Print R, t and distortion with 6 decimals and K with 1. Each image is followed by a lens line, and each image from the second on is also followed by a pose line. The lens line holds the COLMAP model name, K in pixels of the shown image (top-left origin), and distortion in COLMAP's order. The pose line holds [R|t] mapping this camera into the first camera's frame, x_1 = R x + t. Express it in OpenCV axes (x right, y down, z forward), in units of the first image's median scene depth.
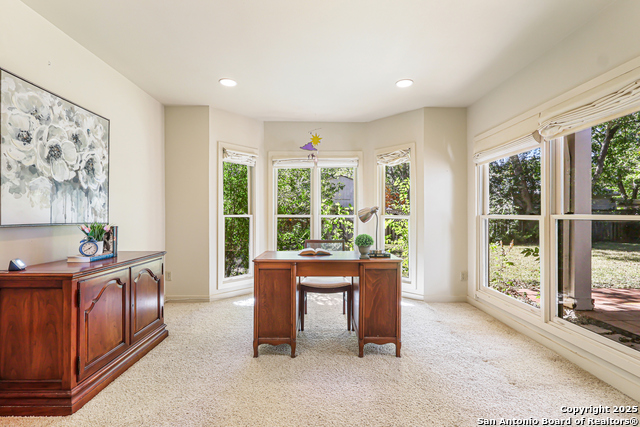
lens RADIAL K [[307.4, 0, 319.9], [0, 307.4, 215.5], [0, 0, 1]] dist [-0.001549, -0.000131]
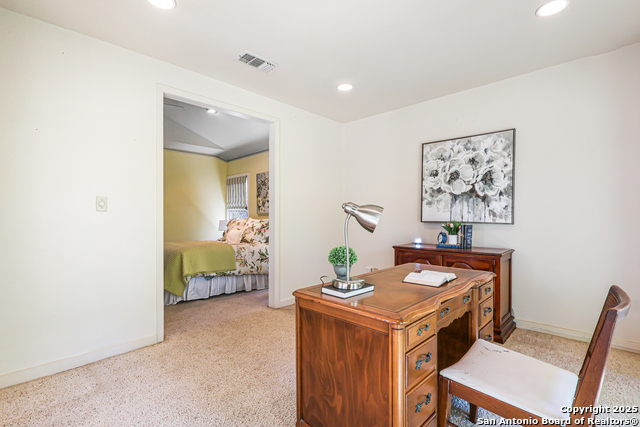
lens RADIAL K [[307.4, 0, 319.6], [0, 307.4, 215.6], [0, 0, 1]] dist [-0.001549, -0.000131]
pose [[-0.724739, 0.005263, -0.689003, 0.658386], [0.004680, 0.999985, 0.002715, -0.011008], [0.689008, -0.001257, -0.724753, 1.528184]]
